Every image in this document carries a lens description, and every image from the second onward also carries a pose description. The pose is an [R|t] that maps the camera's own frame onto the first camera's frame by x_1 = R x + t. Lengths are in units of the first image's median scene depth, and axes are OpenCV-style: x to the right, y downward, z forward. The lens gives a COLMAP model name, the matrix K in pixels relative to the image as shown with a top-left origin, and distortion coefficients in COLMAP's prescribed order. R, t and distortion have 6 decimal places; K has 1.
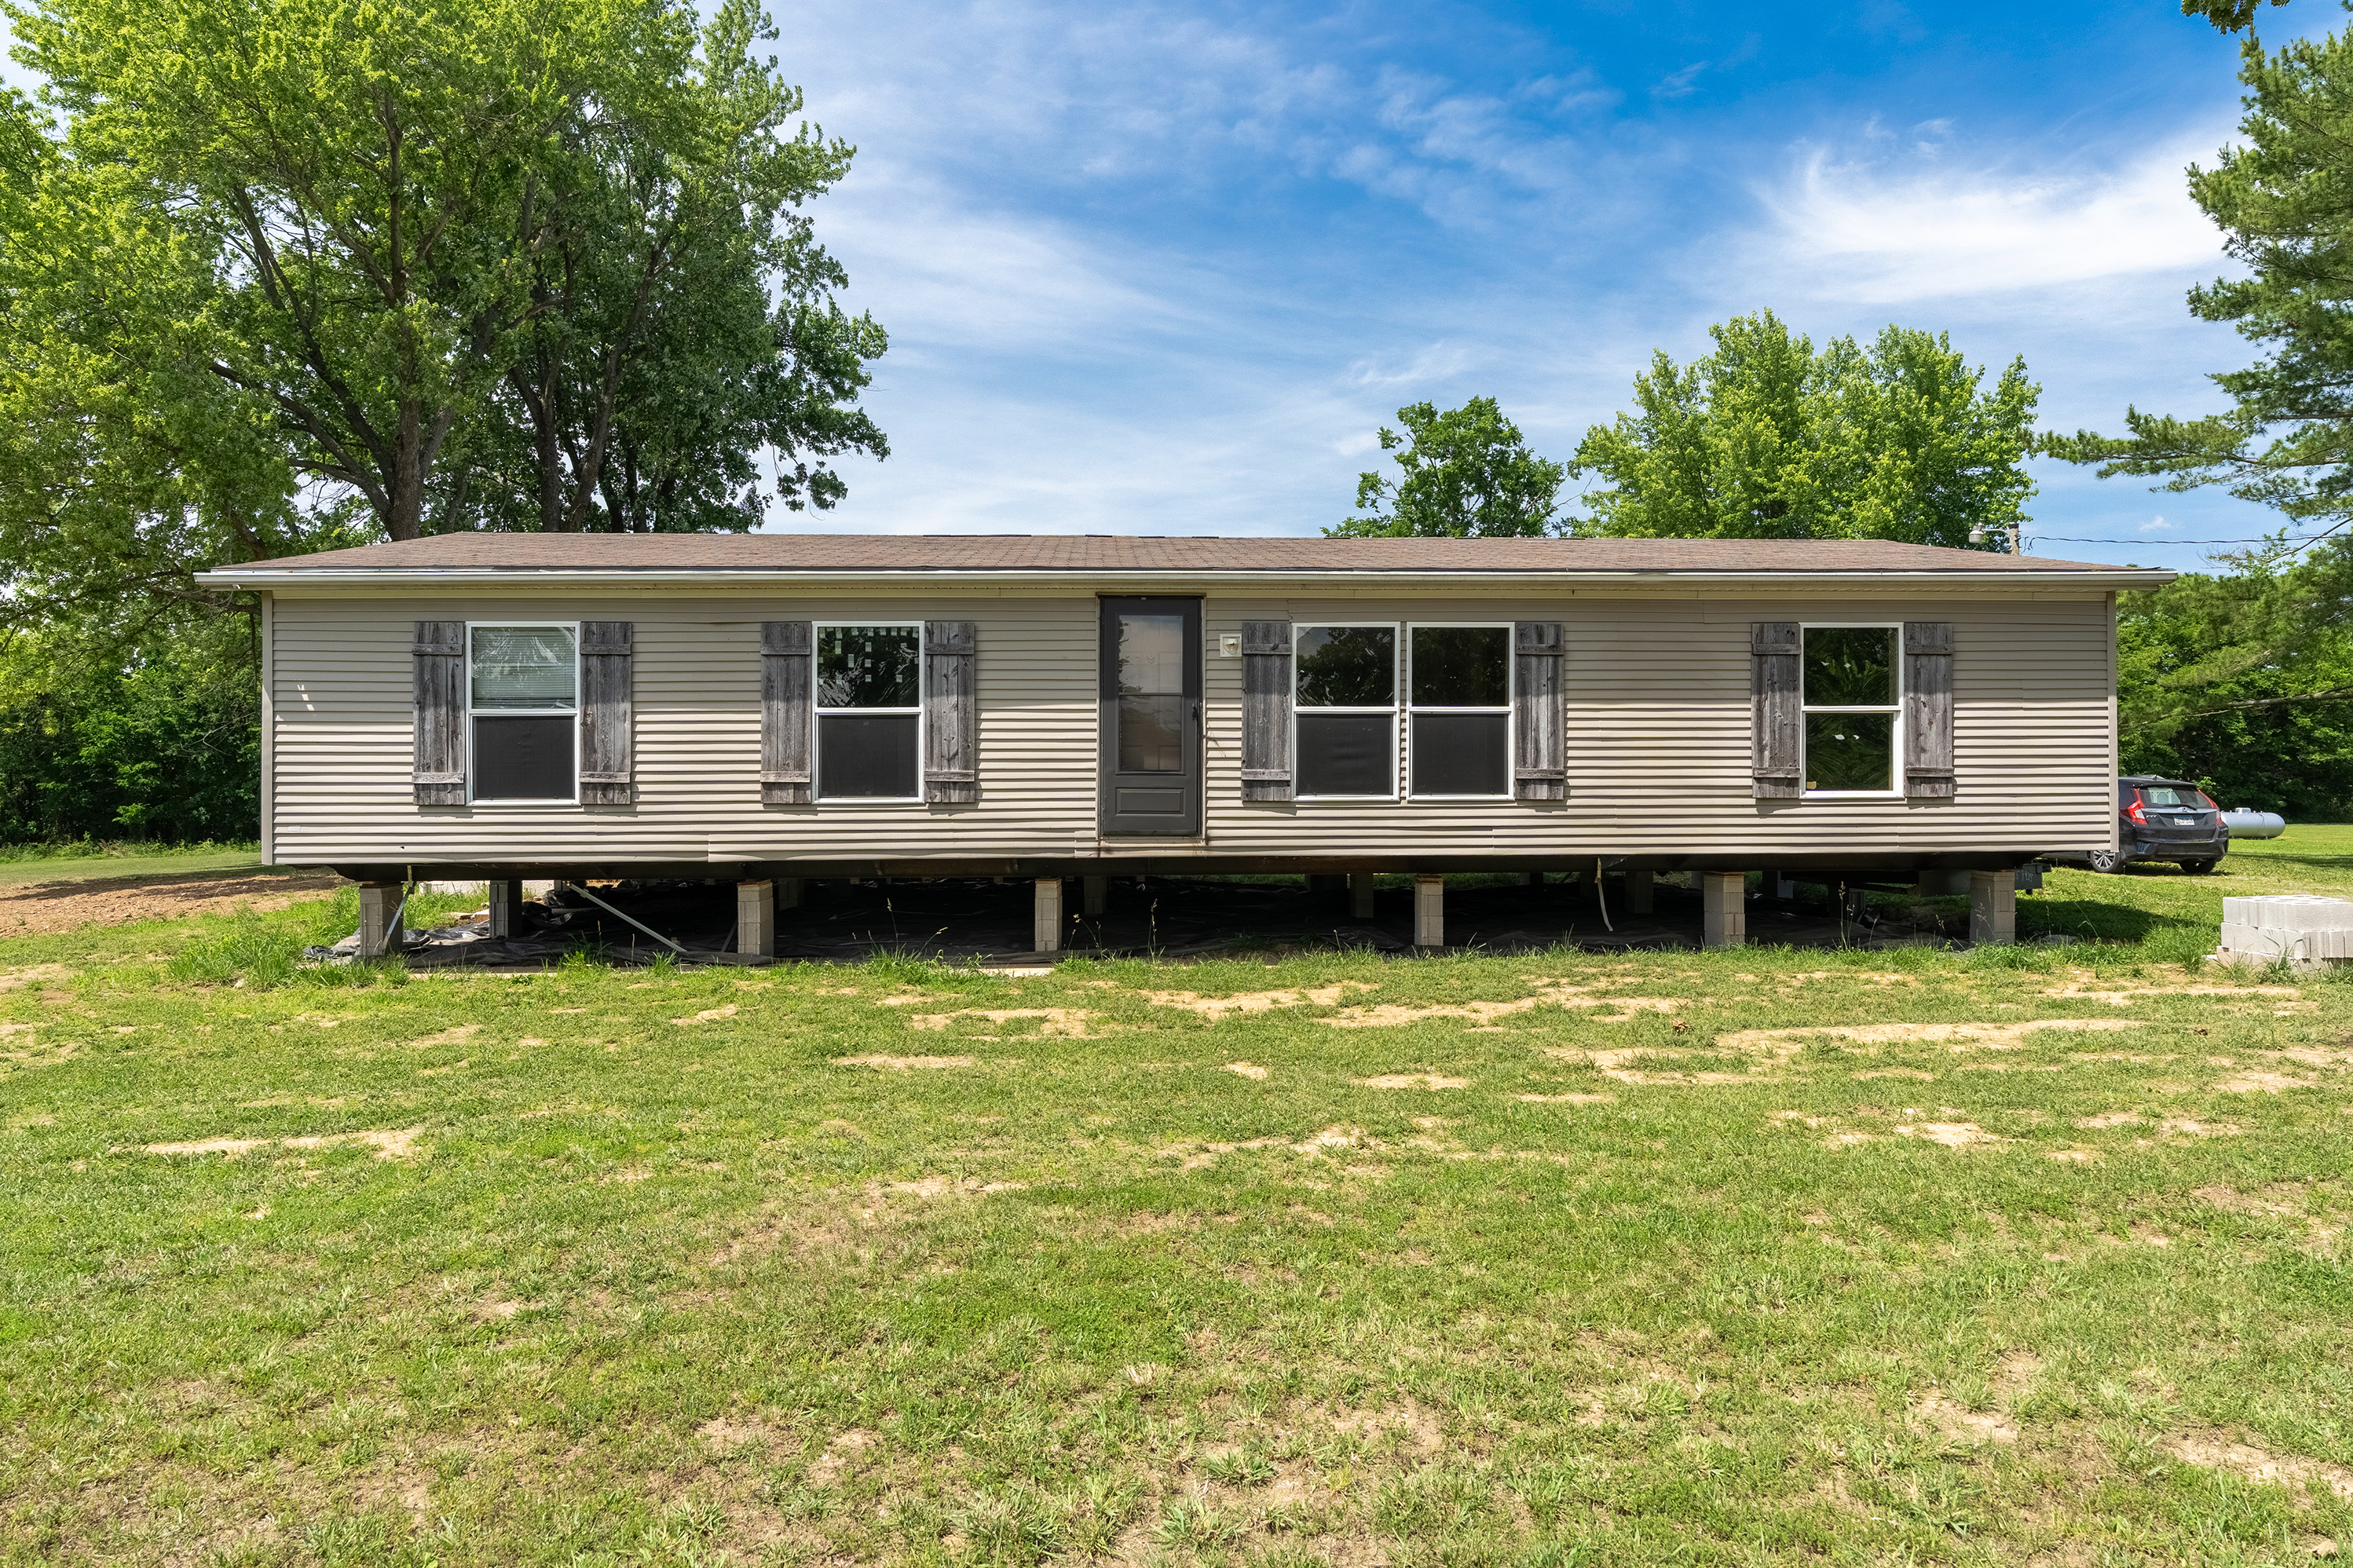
lens RADIAL K [[1413.2, 0, 1169.1], [0, 1413.2, 790.5], [0, 0, 1]] dist [-0.007163, 0.005370]
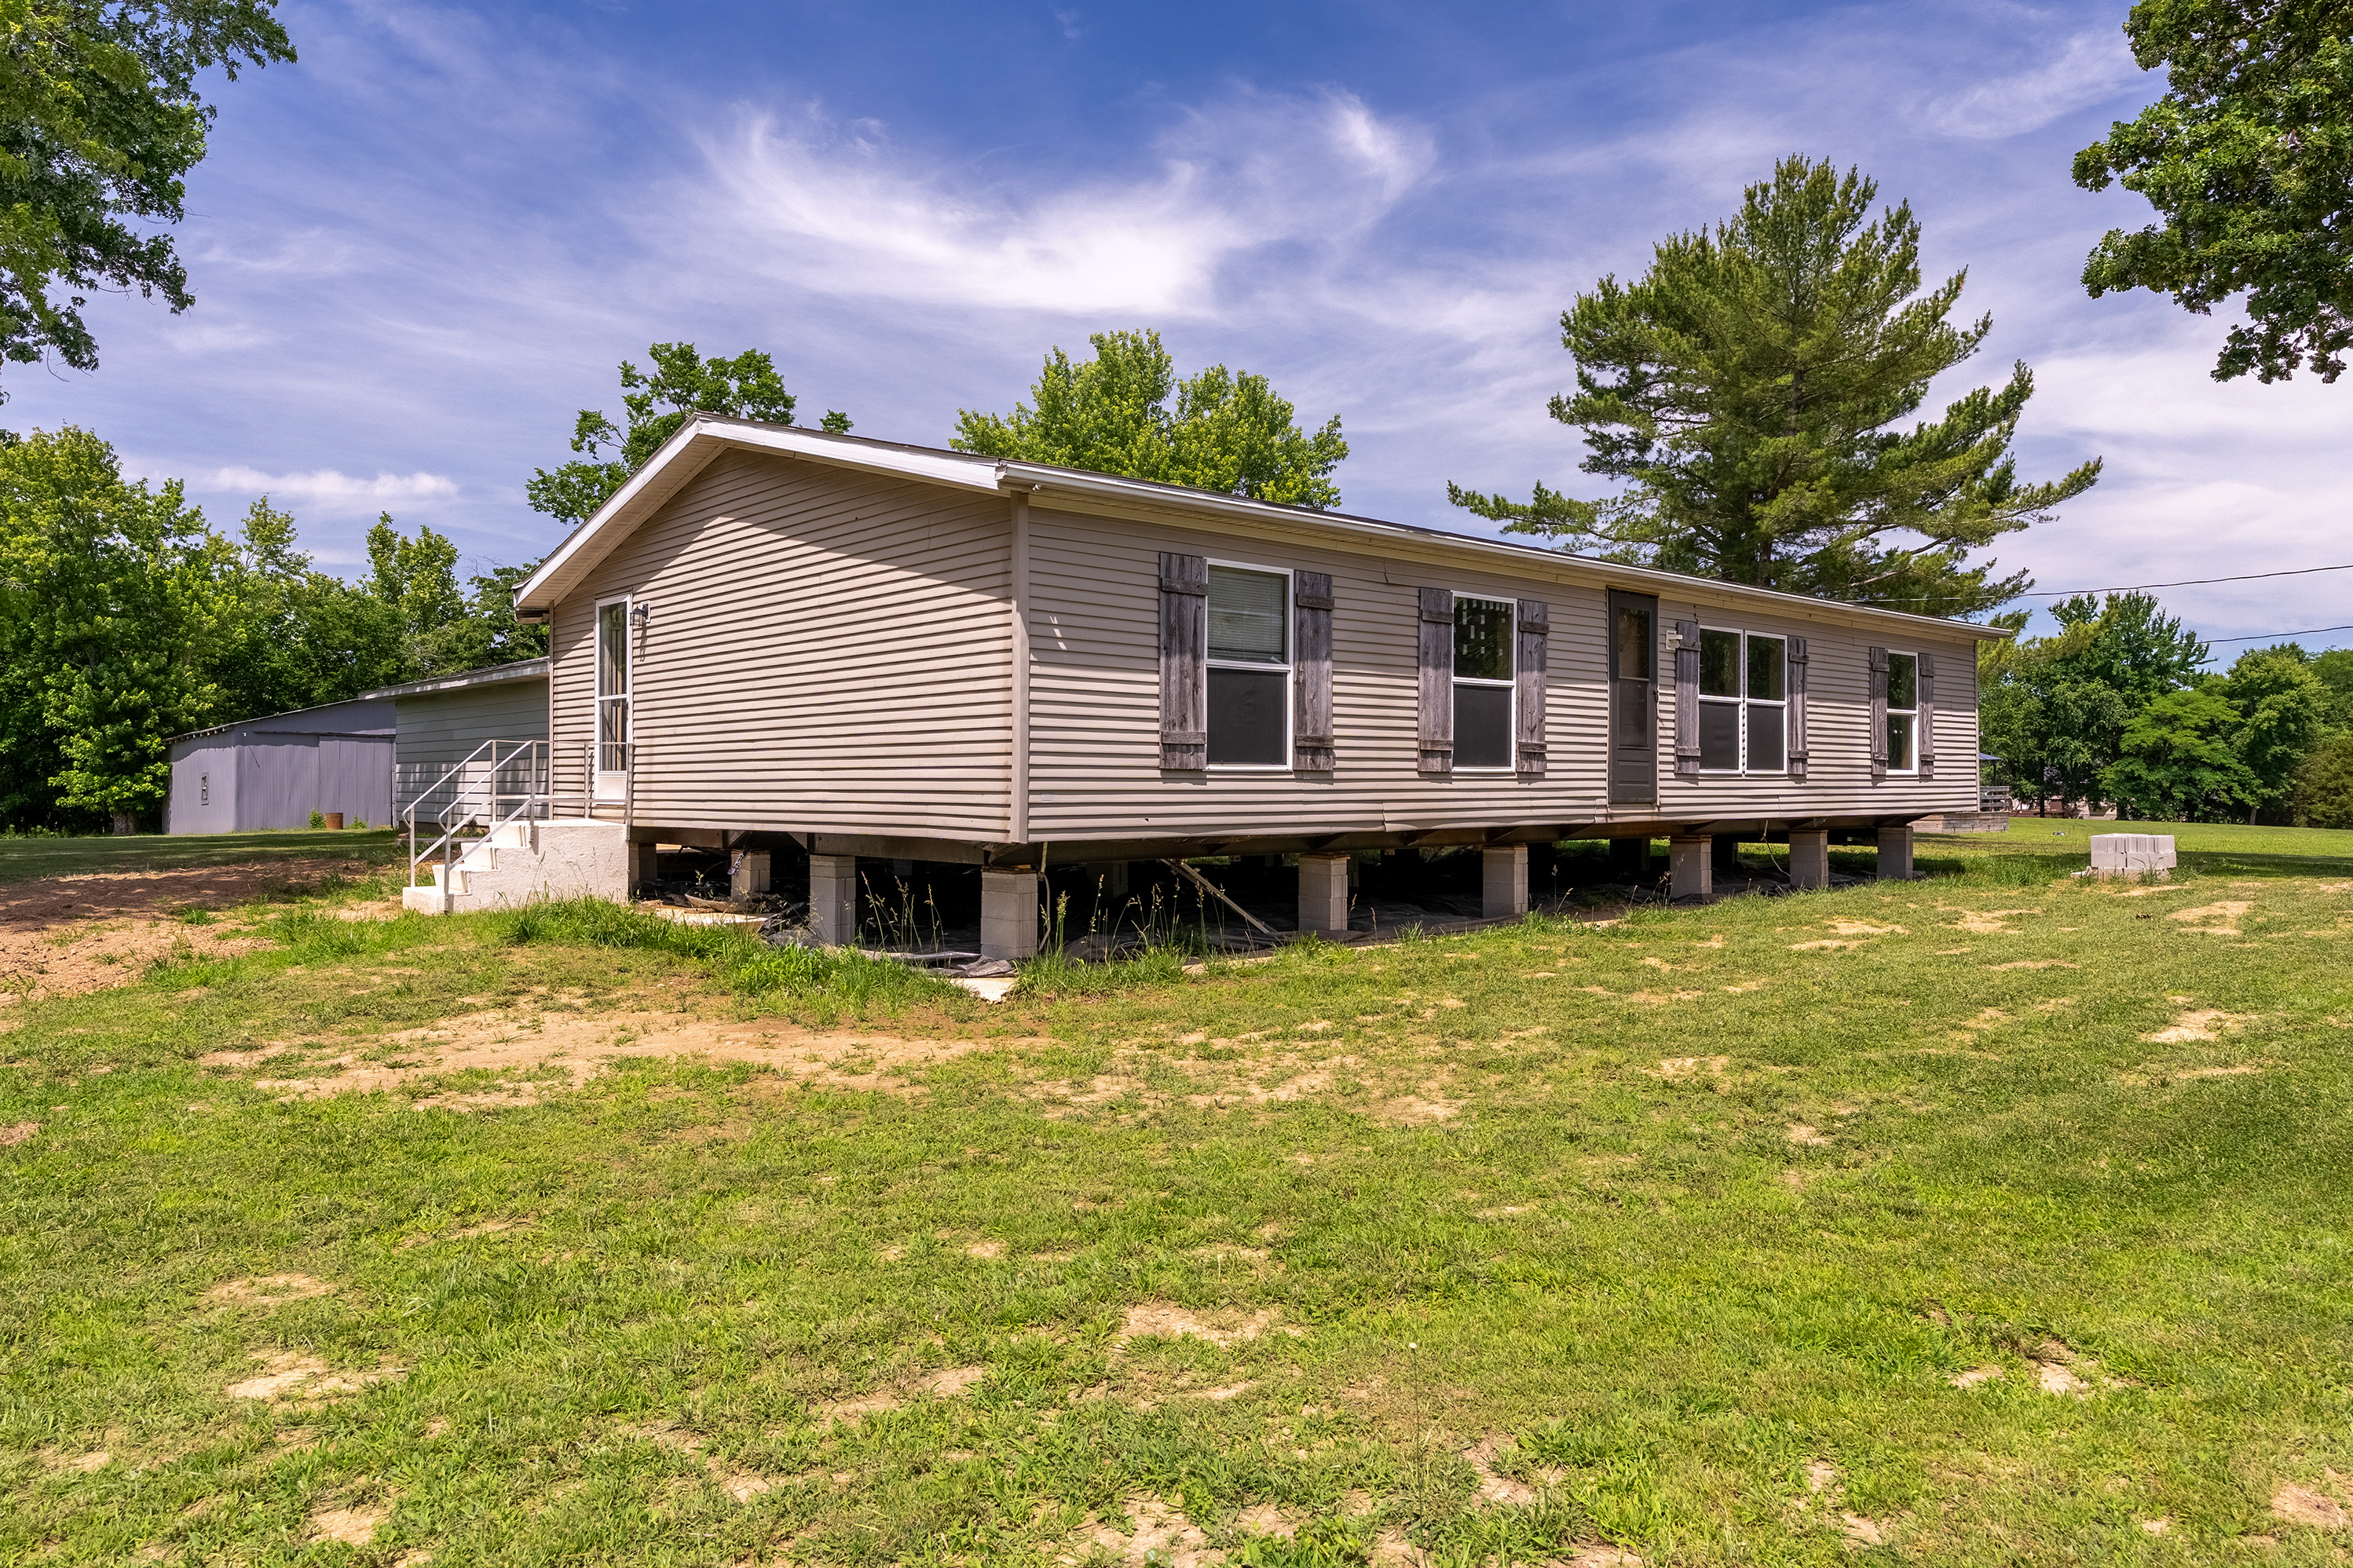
lens RADIAL K [[1604.0, 0, 1188.0], [0, 1604.0, 789.4], [0, 0, 1]] dist [-0.007828, -0.008790]
pose [[0.761649, 0.002180, 0.647987, -1.106245], [0.000954, 0.999989, -0.004485, 0.026019], [-0.647990, 0.004034, 0.761638, 0.248716]]
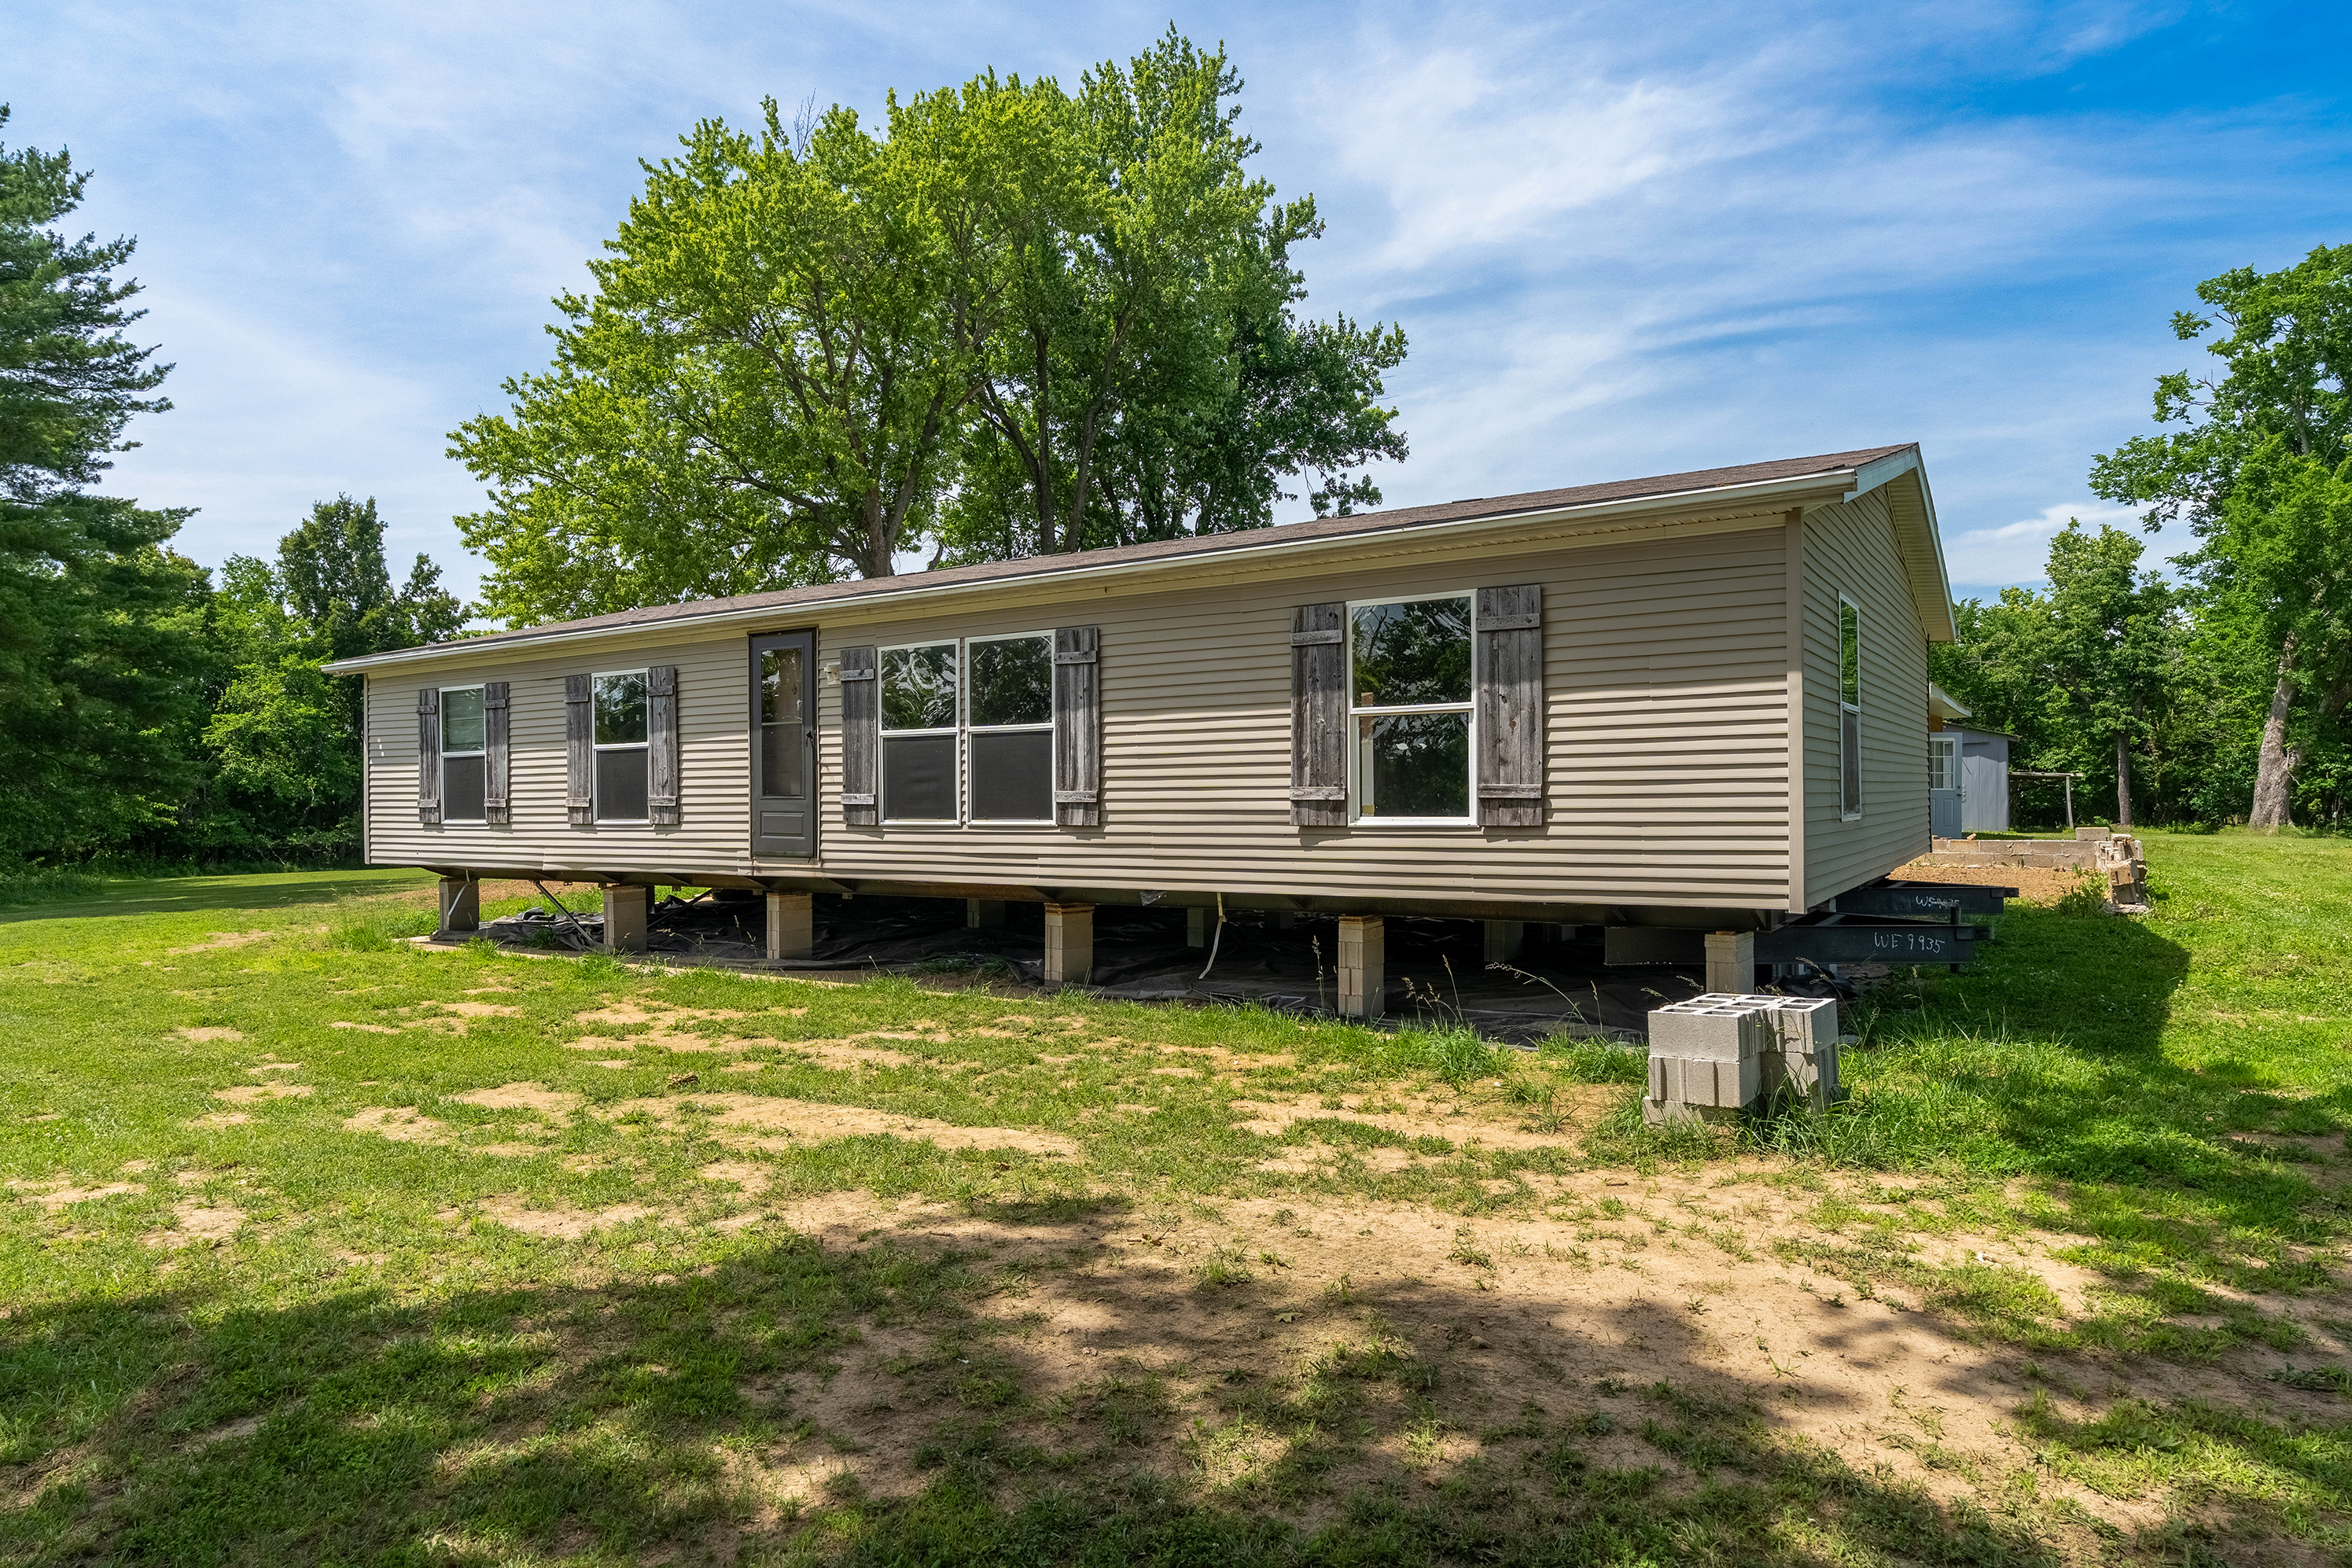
lens RADIAL K [[1412.8, 0, 1169.6], [0, 1412.8, 782.4], [0, 0, 1]] dist [-0.007163, 0.005370]
pose [[0.805469, -0.009841, -0.592556, 0.839484], [0.008034, 0.999952, -0.005687, -0.015408], [0.592584, -0.000180, 0.805509, 0.313929]]
